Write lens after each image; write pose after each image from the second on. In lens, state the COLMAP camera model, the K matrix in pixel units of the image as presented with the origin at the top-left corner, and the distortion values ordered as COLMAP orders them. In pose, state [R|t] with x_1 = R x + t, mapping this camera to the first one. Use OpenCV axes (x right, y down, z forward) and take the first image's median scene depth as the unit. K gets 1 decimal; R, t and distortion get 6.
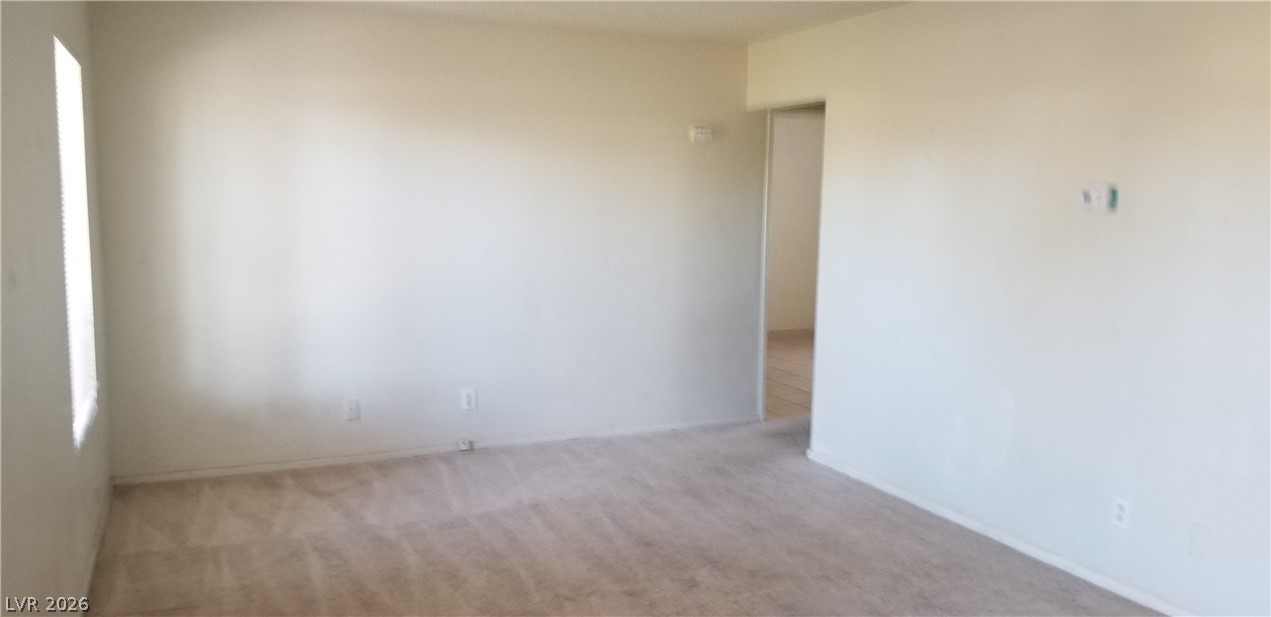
lens RADIAL K [[1009.3, 0, 635.5], [0, 1009.3, 308.5], [0, 0, 1]] dist [0.002405, -0.001357]
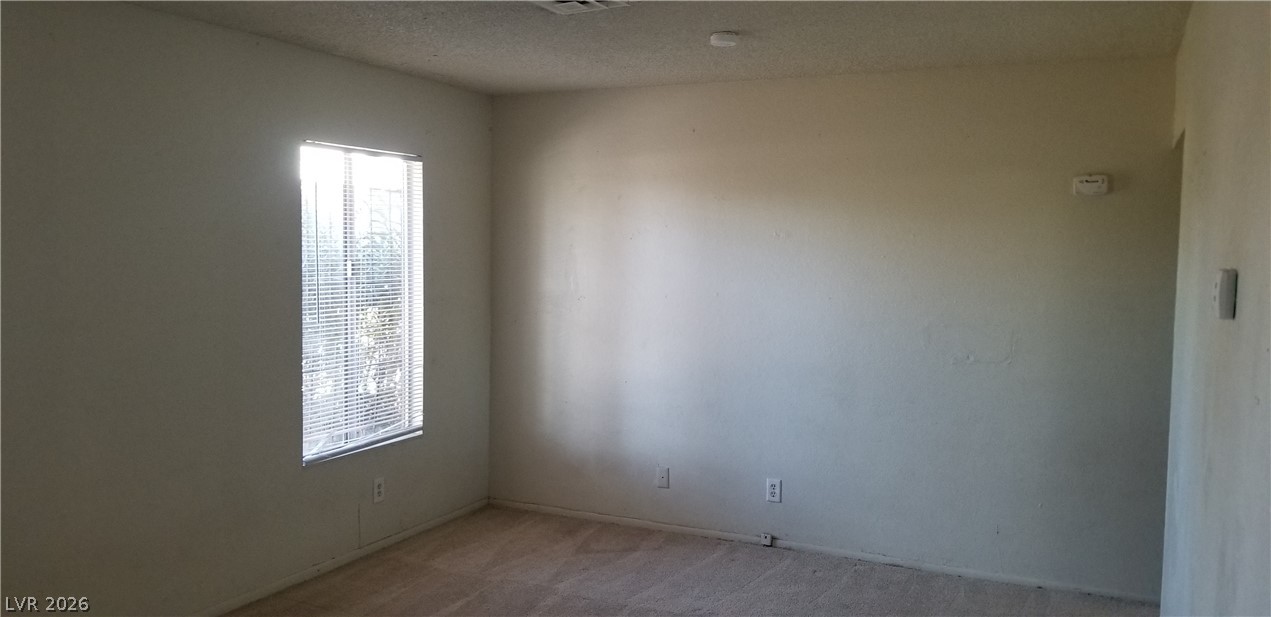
lens RADIAL K [[1006.4, 0, 636.3], [0, 1006.4, 328.1], [0, 0, 1]] dist [0.068388, -0.002066]
pose [[0.652747, 0.065673, -0.754724, 0.458210], [-0.098934, 0.995093, 0.001022, -0.045404], [0.751088, 0.074001, 0.656041, 0.326610]]
